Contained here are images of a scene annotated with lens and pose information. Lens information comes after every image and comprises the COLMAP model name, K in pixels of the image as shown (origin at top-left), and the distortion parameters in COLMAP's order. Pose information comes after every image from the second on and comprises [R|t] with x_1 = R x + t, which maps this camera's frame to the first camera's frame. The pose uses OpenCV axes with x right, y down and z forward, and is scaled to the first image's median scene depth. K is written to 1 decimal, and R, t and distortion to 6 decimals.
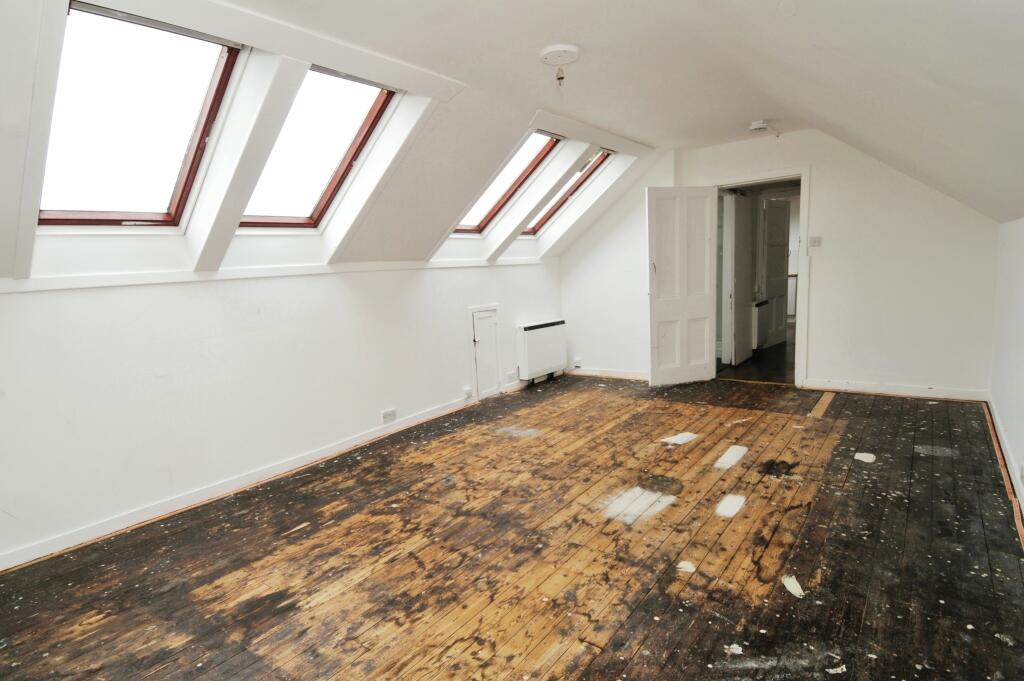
lens RADIAL K [[552.6, 0, 512.0], [0, 552.6, 340.5], [0, 0, 1]] dist [0.048668, -0.046267]
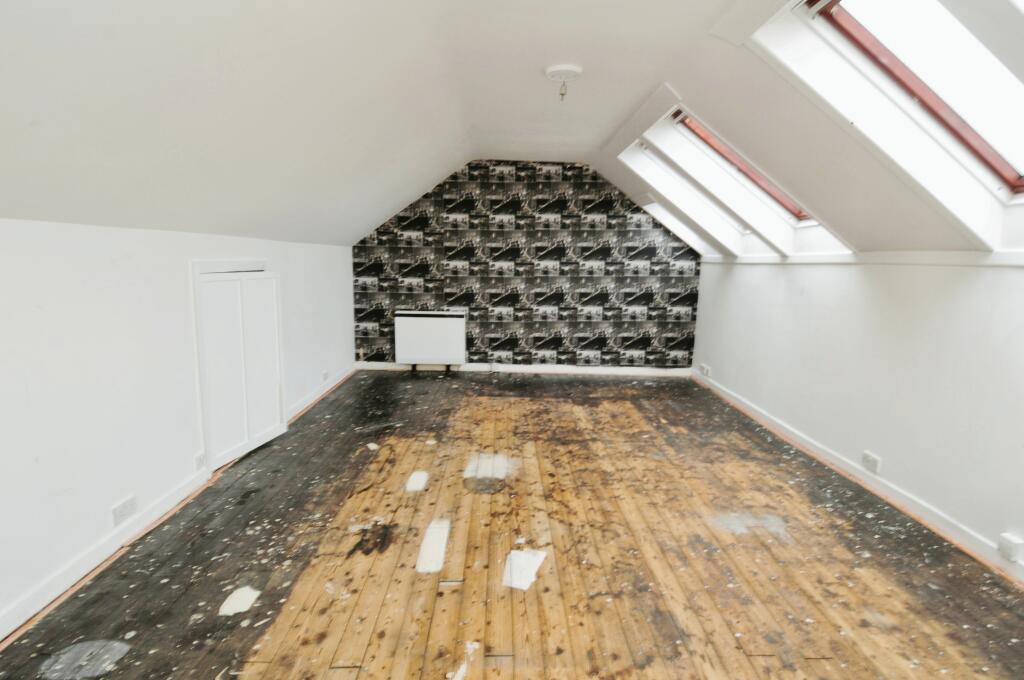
lens RADIAL K [[552.6, 0, 512.0], [0, 552.6, 340.0], [0, 0, 1]] dist [0.048668, -0.046267]
pose [[-0.793573, 0.131014, -0.594203, 0.785571], [-0.054393, 0.957361, 0.283728, -0.275474], [0.606039, 0.257479, -0.752610, 1.705276]]
